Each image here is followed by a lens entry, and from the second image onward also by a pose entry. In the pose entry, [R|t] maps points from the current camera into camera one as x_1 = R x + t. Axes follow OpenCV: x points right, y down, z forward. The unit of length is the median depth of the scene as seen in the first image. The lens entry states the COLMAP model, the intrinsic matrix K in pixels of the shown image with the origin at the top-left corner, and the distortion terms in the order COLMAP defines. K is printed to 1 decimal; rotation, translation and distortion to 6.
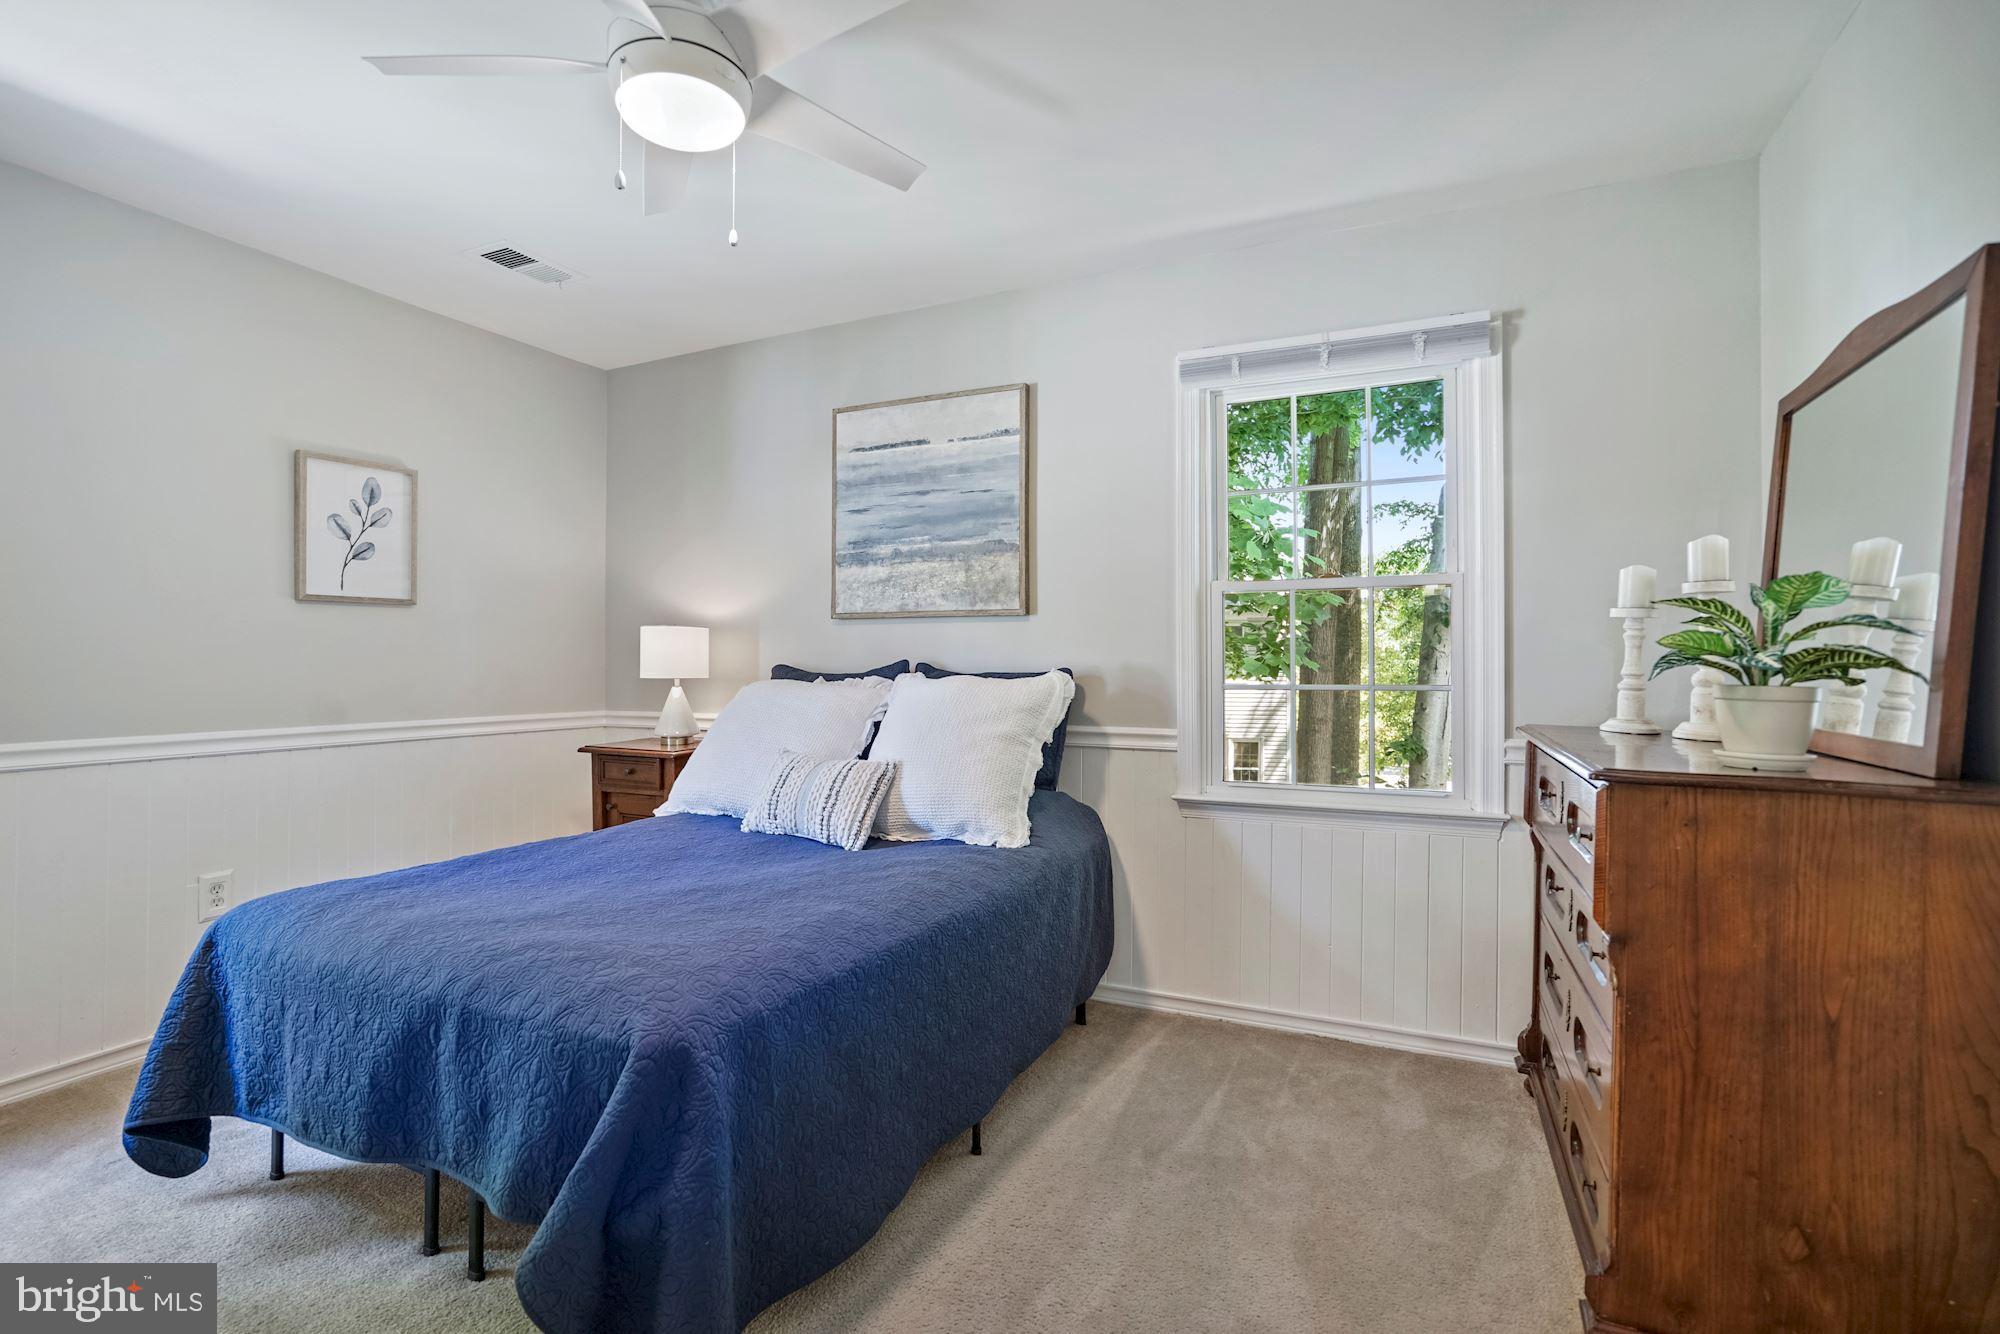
lens RADIAL K [[920.0, 0, 1000.0], [0, 920.0, 667.0], [0, 0, 1]] dist [-0.042737, 0.017105]
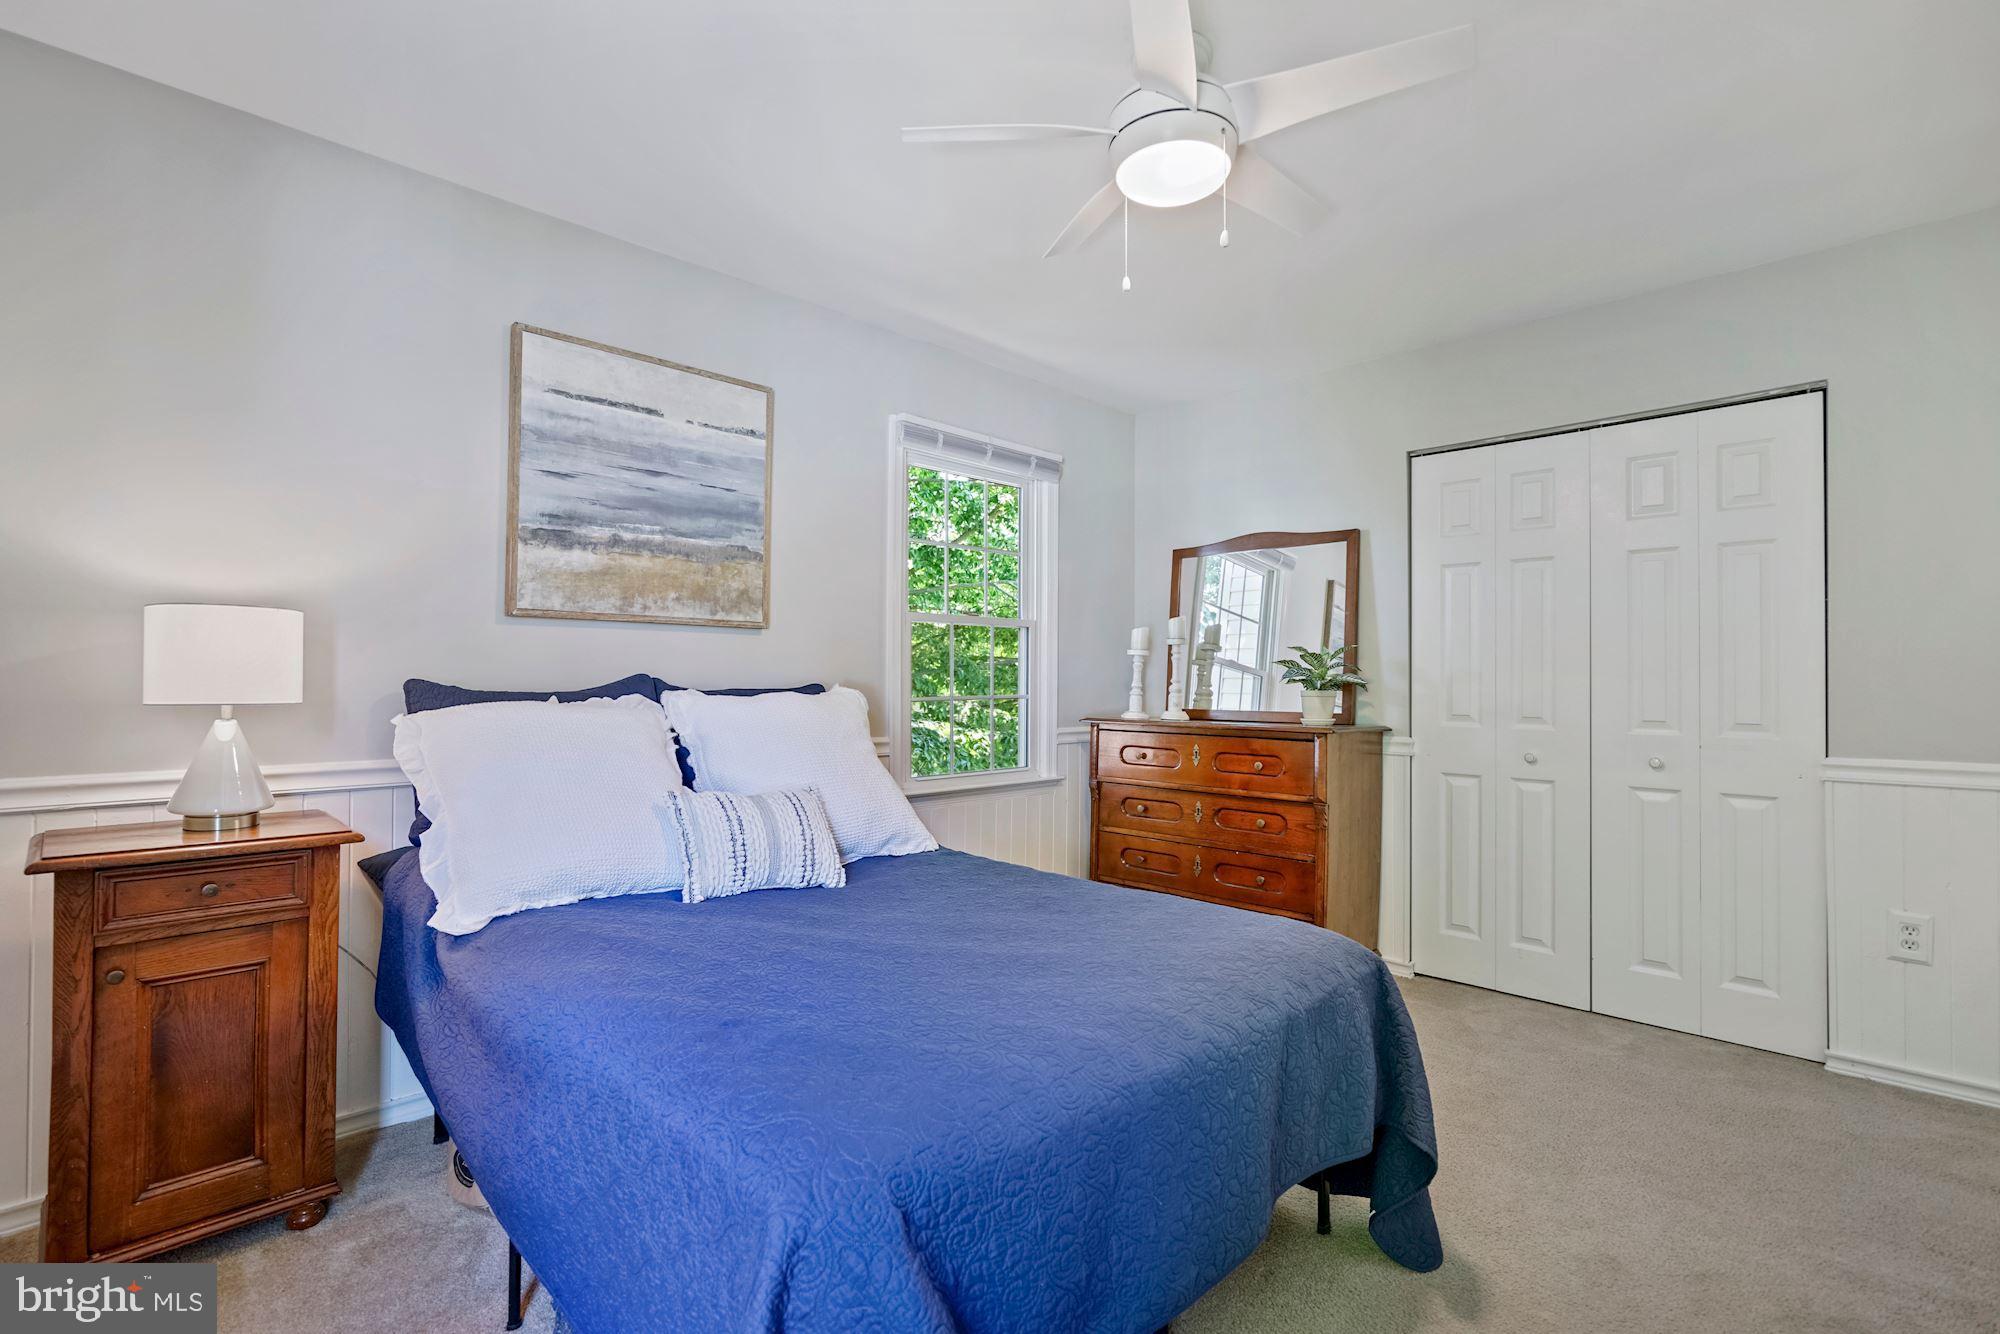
lens RADIAL K [[910.1, 0, 972.5], [0, 910.1, 667.5], [0, 0, 1]] dist [-0.039470, 0.013497]
pose [[0.359065, 0.014432, 0.933201, -0.735532], [-0.000600, 0.999884, -0.015233, -0.001817], [-0.933312, 0.004910, 0.359032, 0.434300]]
